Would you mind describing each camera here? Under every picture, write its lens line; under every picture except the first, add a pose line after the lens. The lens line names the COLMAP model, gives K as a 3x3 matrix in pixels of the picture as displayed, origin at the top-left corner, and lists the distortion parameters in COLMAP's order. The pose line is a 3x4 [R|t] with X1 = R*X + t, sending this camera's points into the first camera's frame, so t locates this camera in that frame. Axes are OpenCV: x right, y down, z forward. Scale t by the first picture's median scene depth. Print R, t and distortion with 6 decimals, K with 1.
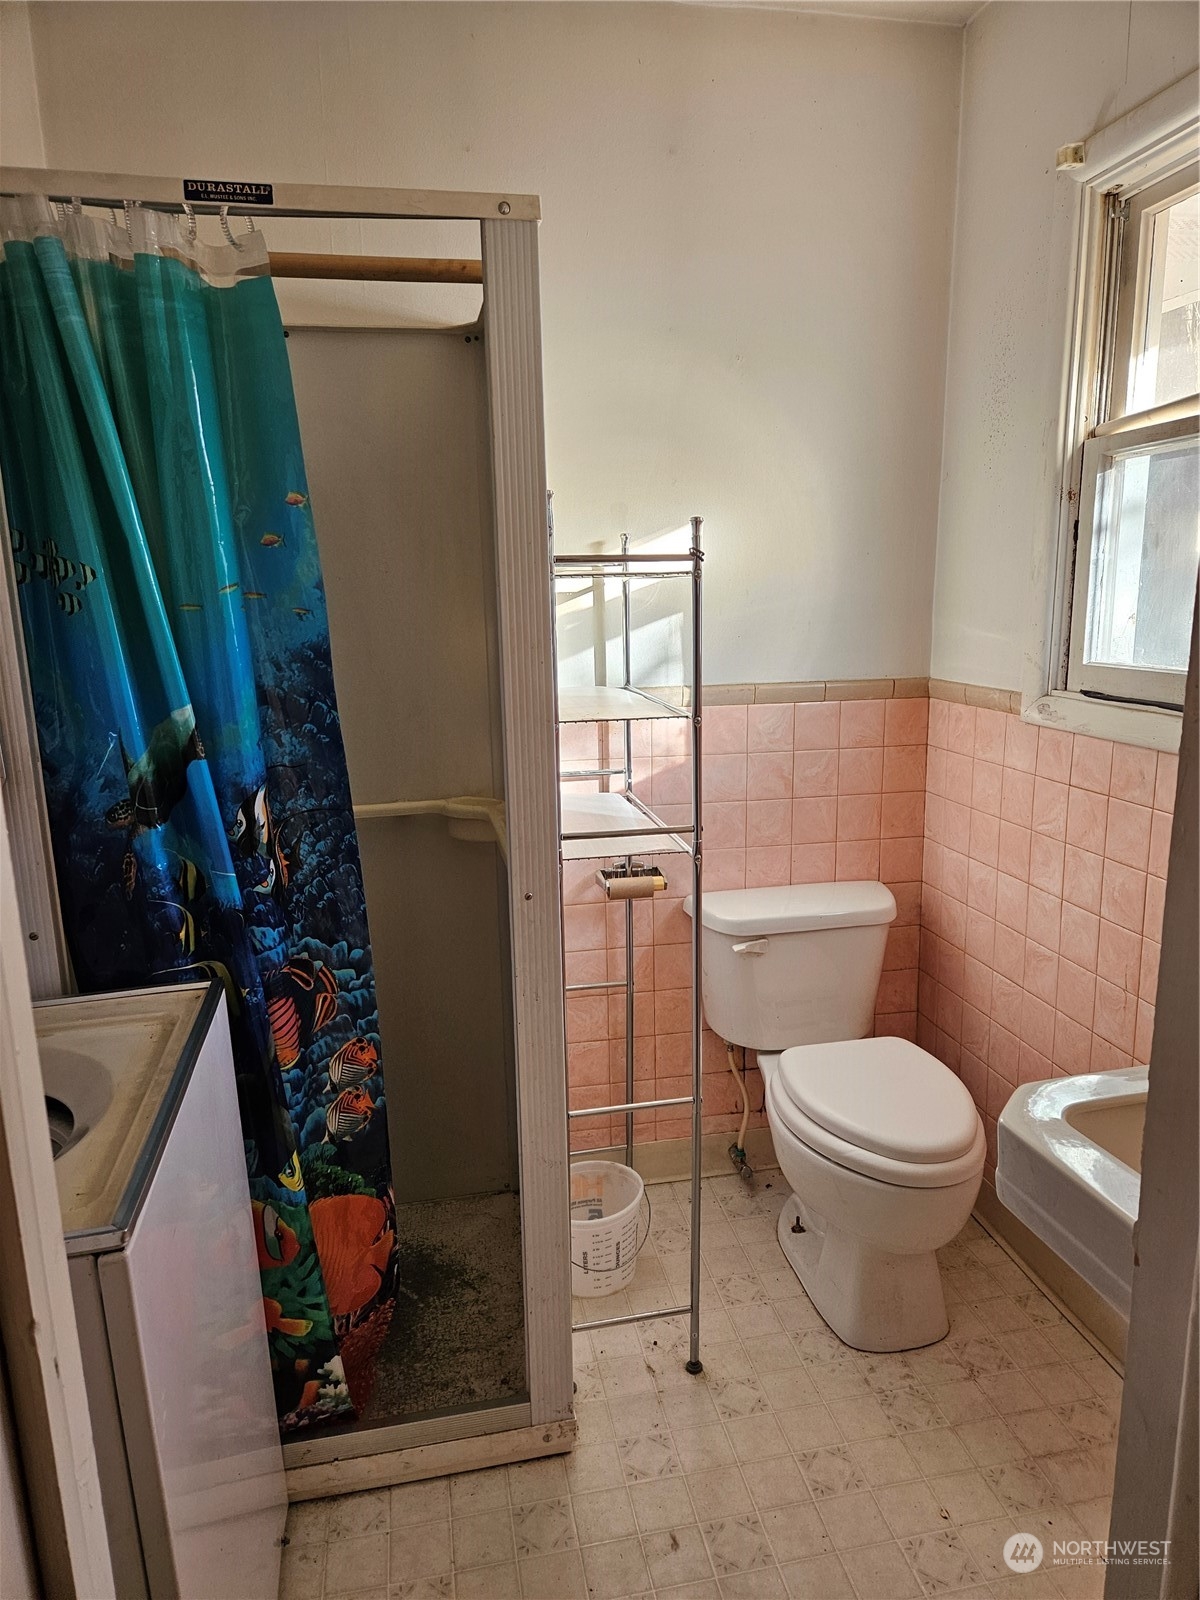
lens RADIAL K [[1063.9, 0, 602.6], [0, 1063.9, 798.6], [0, 0, 1]] dist [0.070350, -0.058377]
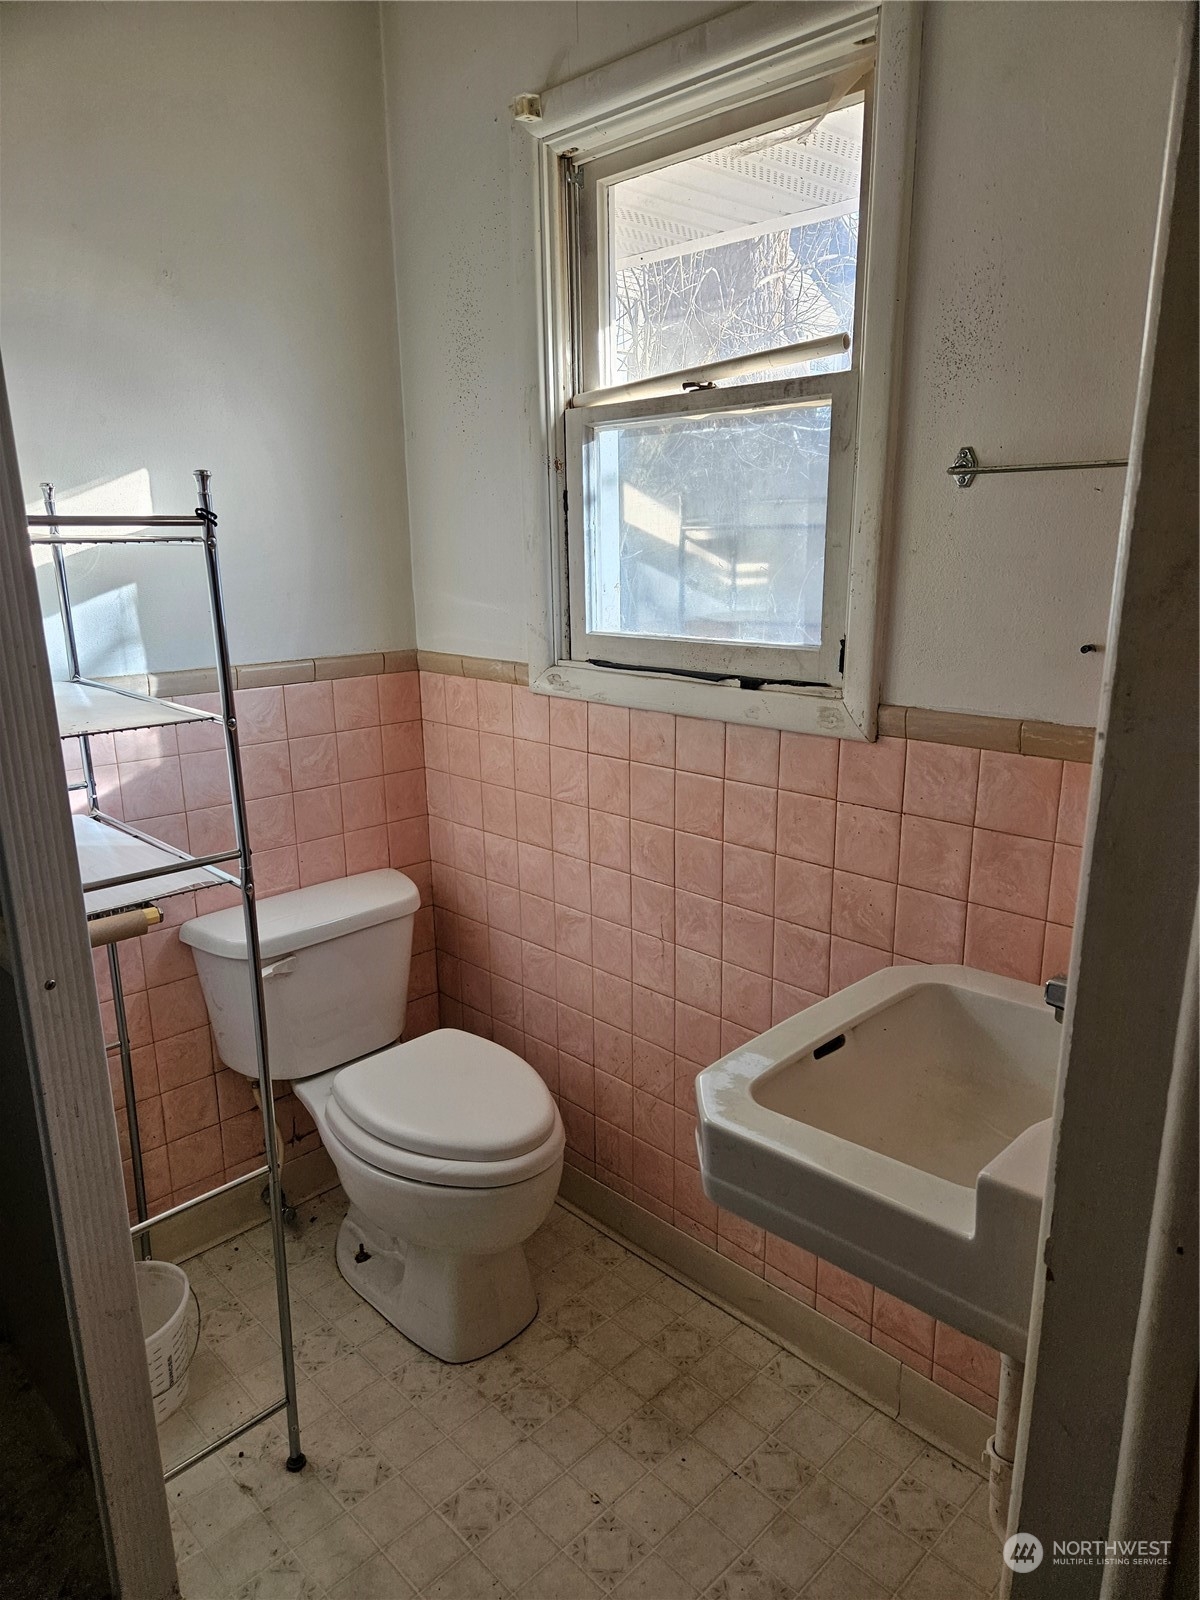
lens RADIAL K [[1063.9, 0, 597.9], [0, 1063.9, 807.0], [0, 0, 1]] dist [0.070350, -0.058377]
pose [[0.836913, -0.128616, 0.532010, -0.107915], [0.103276, 0.991647, 0.077271, -0.038753], [-0.537504, -0.009725, 0.843205, 0.137479]]
